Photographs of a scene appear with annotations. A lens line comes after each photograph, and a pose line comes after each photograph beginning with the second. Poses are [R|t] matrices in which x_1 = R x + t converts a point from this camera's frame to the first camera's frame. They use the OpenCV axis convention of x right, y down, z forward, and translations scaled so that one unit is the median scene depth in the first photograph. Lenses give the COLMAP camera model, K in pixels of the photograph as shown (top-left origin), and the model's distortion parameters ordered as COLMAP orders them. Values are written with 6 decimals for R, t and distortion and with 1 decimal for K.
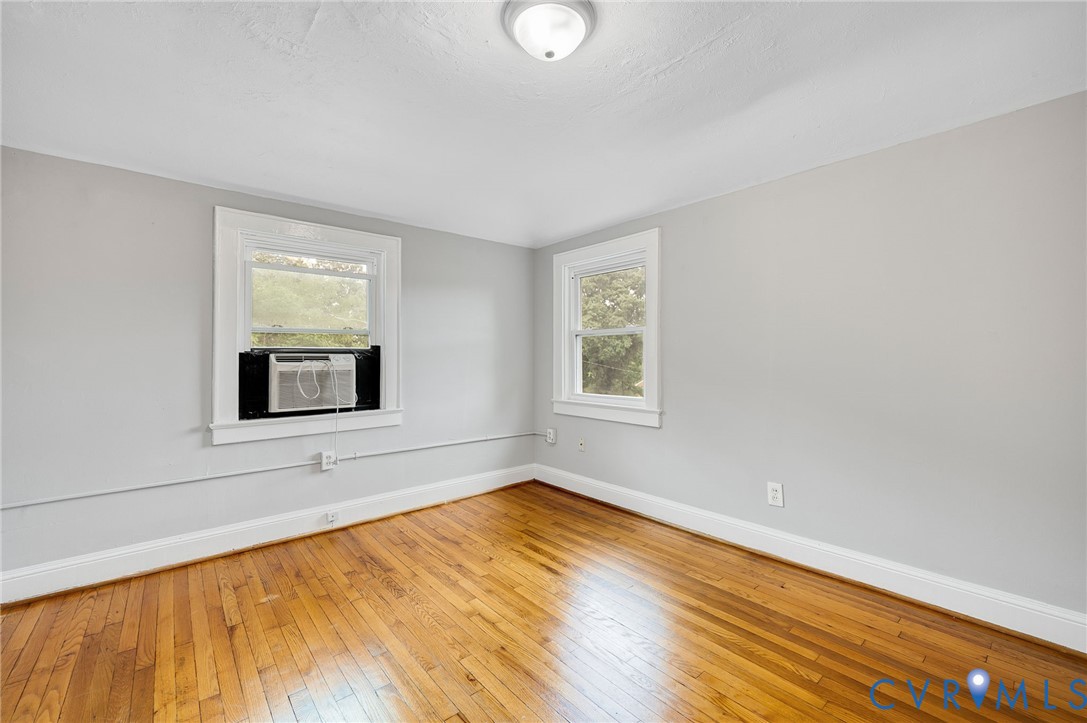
lens RADIAL K [[444.4, 0, 543.5], [0, 444.4, 361.5], [0, 0, 1]] dist [-0.000725, -0.000185]
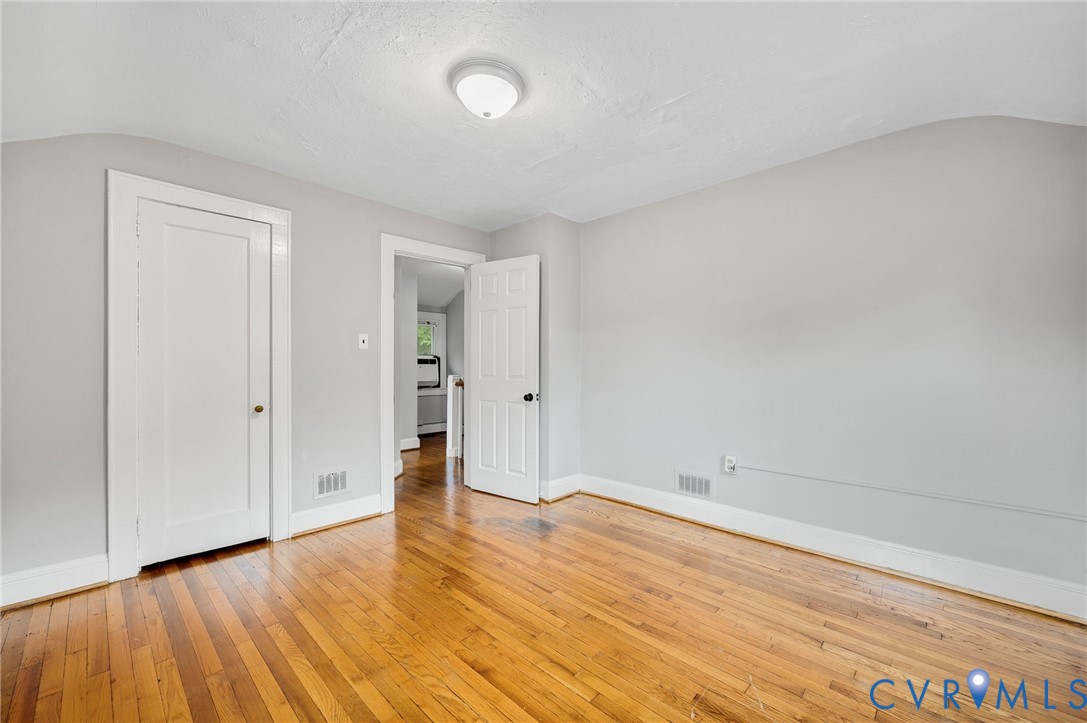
lens RADIAL K [[444.4, 0, 543.5], [0, 444.4, 361.5], [0, 0, 1]] dist [-0.000725, -0.000185]
pose [[-0.994568, 0.004101, -0.104012, -0.005955], [0.004253, 0.999990, -0.001235, -0.012805], [0.104006, -0.001670, -0.994575, 1.956623]]
